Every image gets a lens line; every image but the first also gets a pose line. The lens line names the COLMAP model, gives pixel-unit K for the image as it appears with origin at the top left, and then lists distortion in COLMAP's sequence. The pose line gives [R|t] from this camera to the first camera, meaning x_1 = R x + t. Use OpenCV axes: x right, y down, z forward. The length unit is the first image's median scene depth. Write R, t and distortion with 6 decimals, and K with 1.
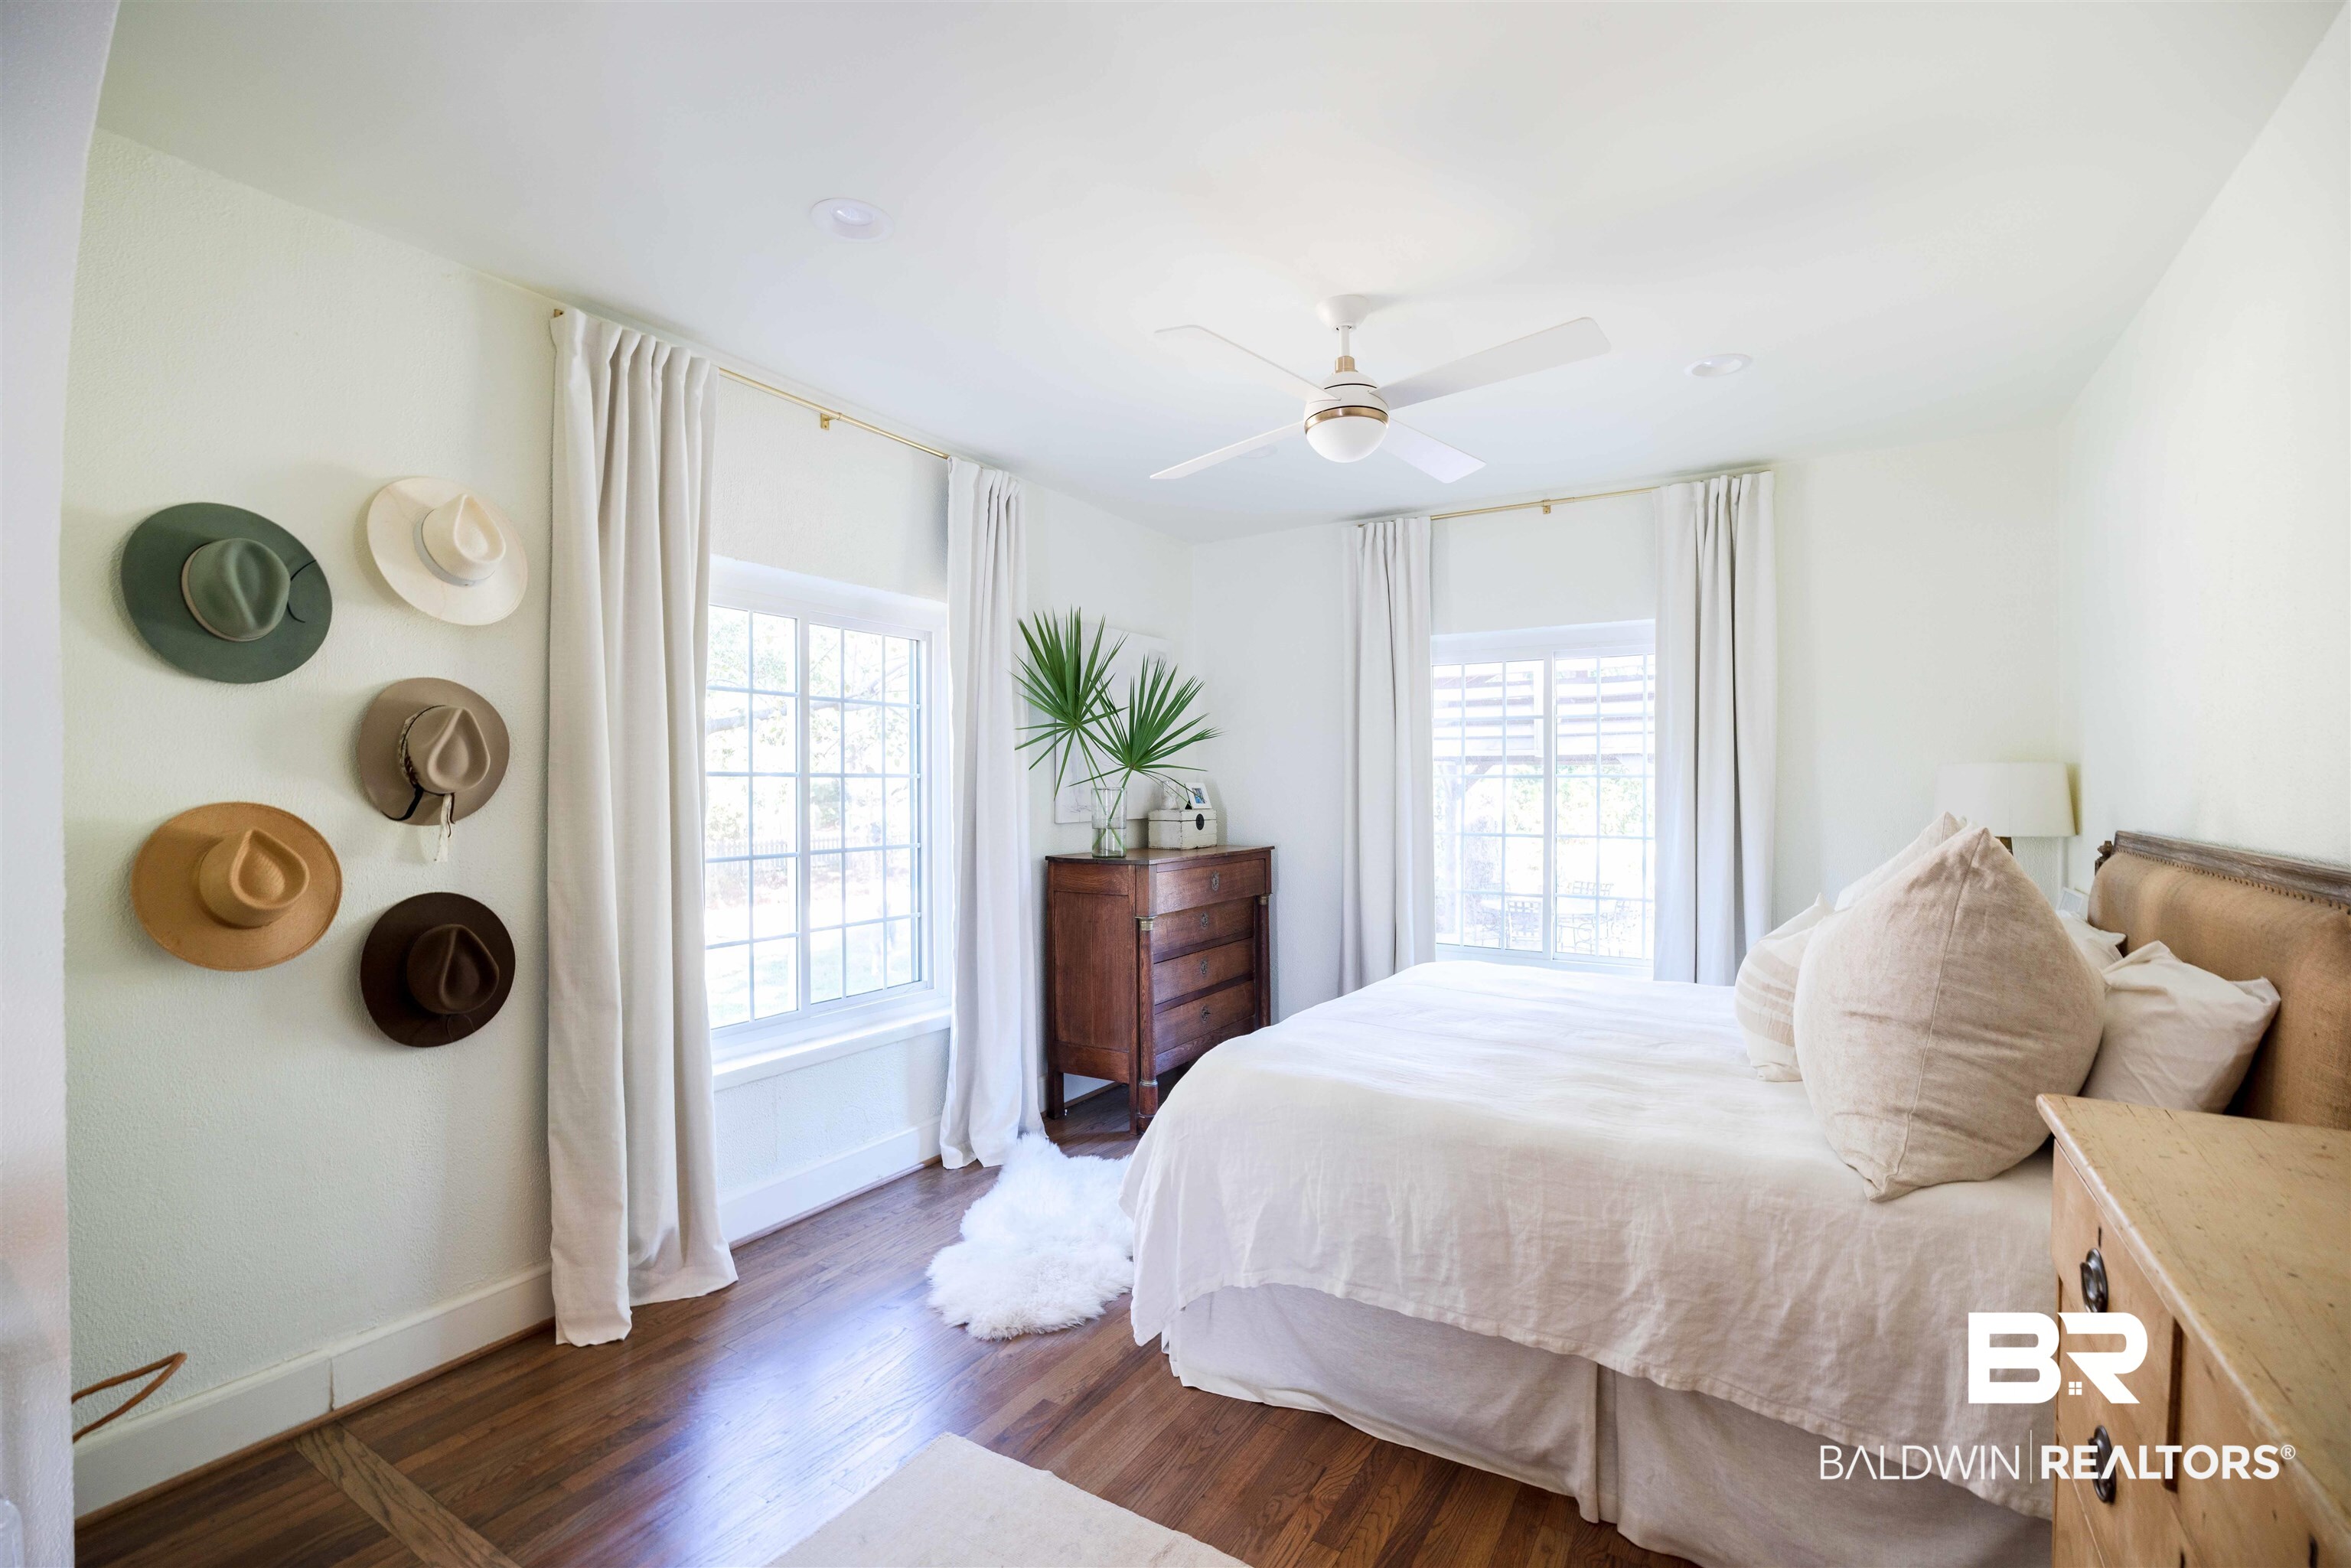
lens RADIAL K [[1045.8, 0, 1174.1], [0, 1045.8, 796.1], [0, 0, 1]] dist [-0.015014, 0.000690]
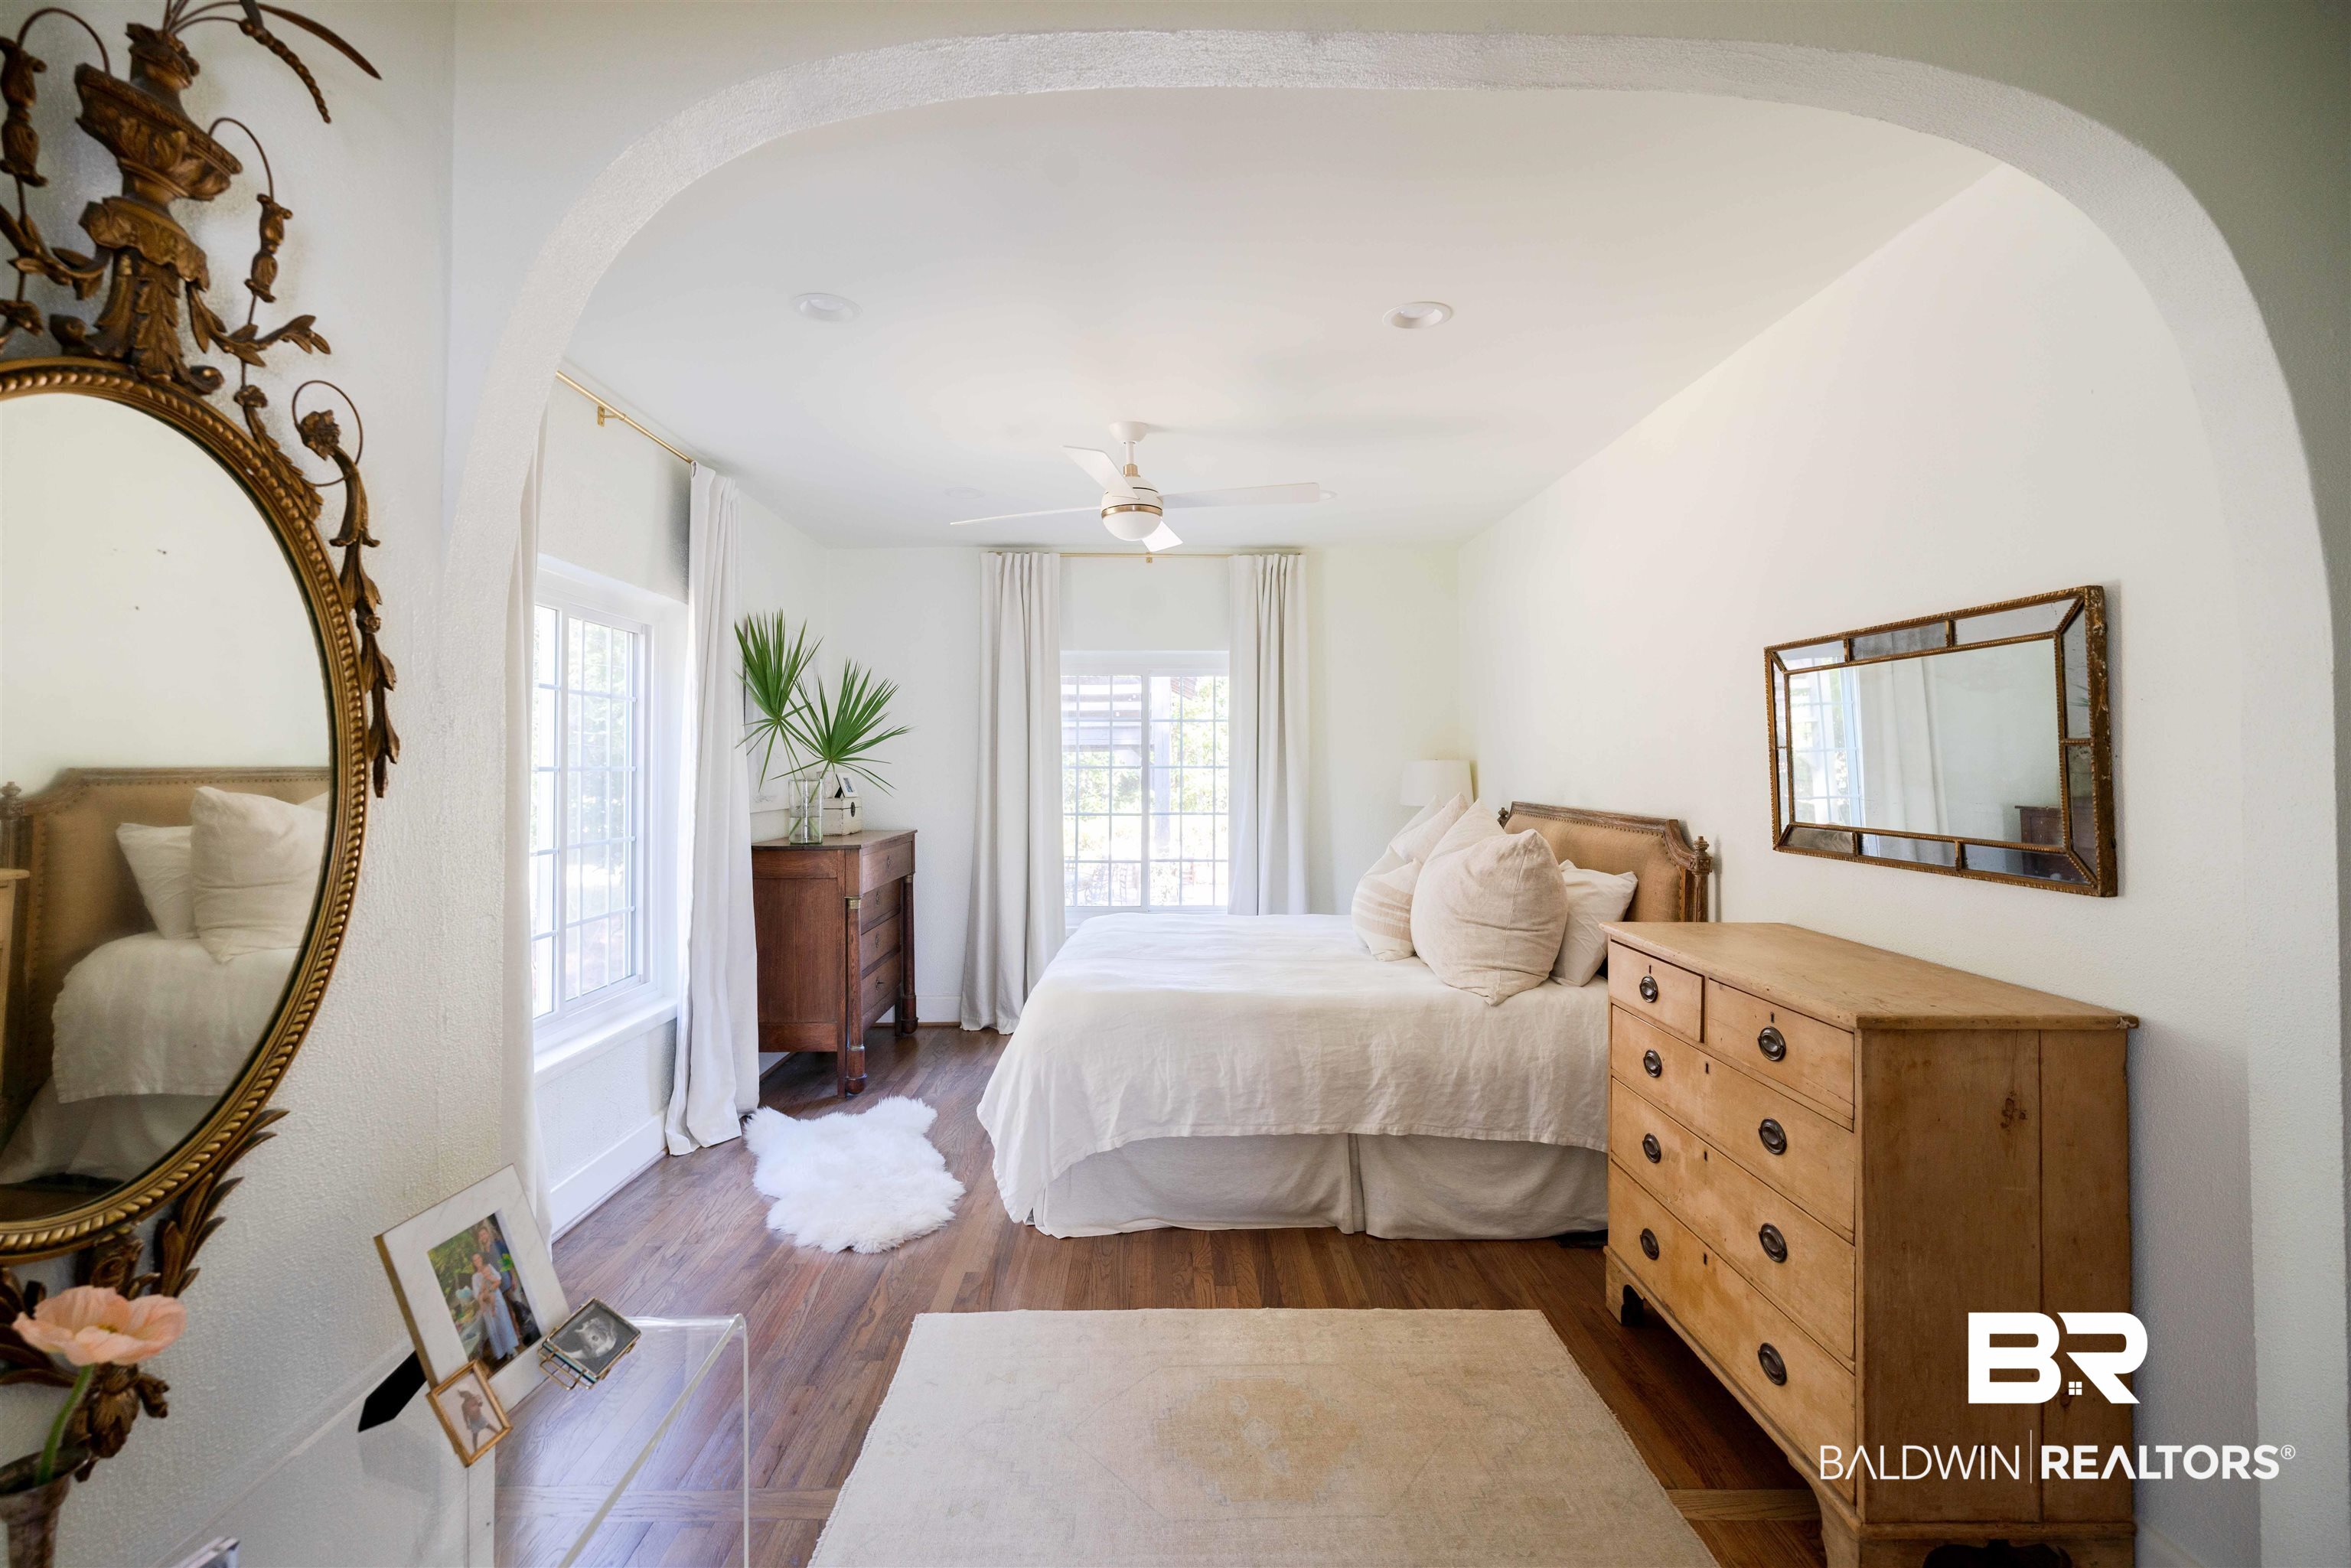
lens RADIAL K [[1045.8, 0, 1177.8], [0, 1045.8, 763.7], [0, 0, 1]] dist [-0.015014, 0.000690]
pose [[0.845490, -0.000013, 0.533992, -0.616770], [0.007360, 0.999905, -0.011630, -0.017115], [-0.533941, 0.013764, 0.845410, -0.217111]]
